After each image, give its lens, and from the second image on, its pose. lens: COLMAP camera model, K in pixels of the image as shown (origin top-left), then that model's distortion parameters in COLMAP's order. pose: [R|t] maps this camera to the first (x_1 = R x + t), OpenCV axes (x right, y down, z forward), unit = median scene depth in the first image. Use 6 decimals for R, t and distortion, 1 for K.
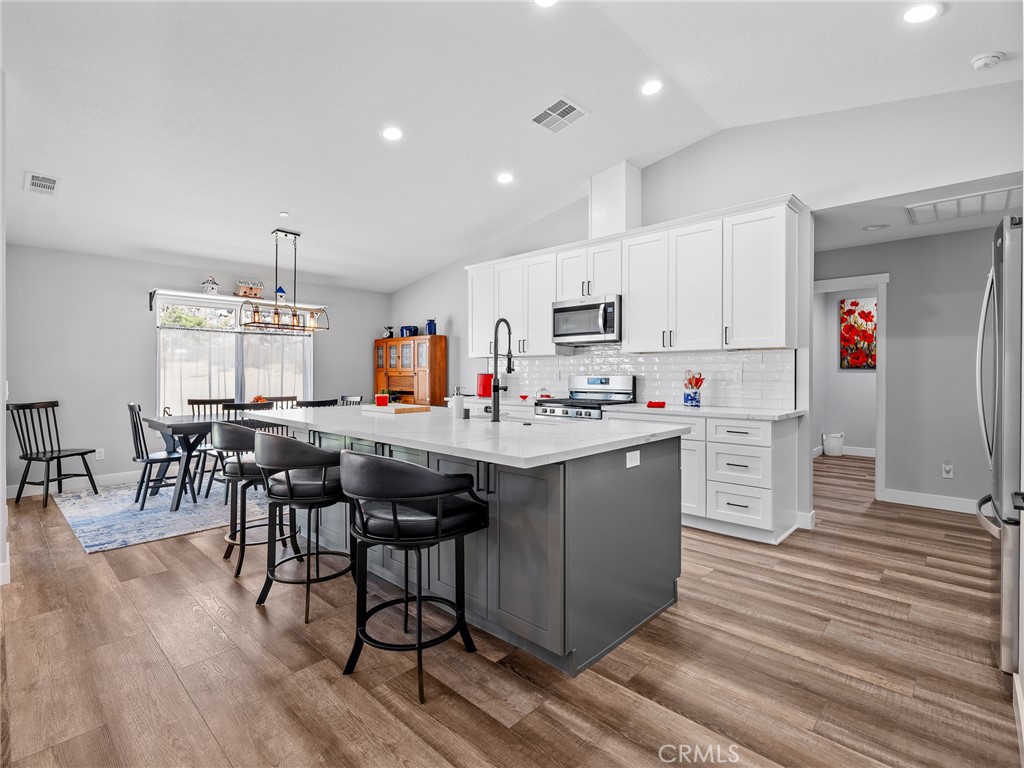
lens RADIAL K [[500.7, 0, 507.8], [0, 500.7, 376.6], [0, 0, 1]] dist [-0.000227, 0.000204]
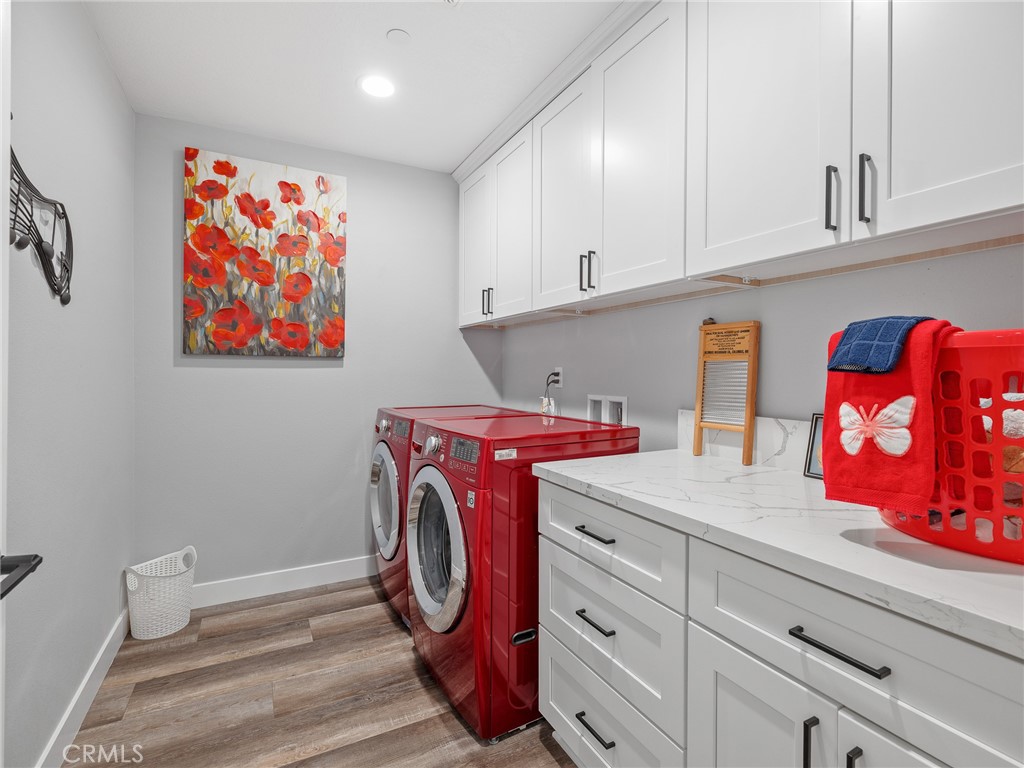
lens RADIAL K [[500.7, 0, 509.5], [0, 500.7, 376.3], [0, 0, 1]] dist [-0.000227, 0.000204]
pose [[0.318661, 0.003398, 0.947863, 0.427482], [-0.002385, 0.999993, -0.002782, -0.001301], [-0.947866, -0.001374, 0.318667, 0.703258]]
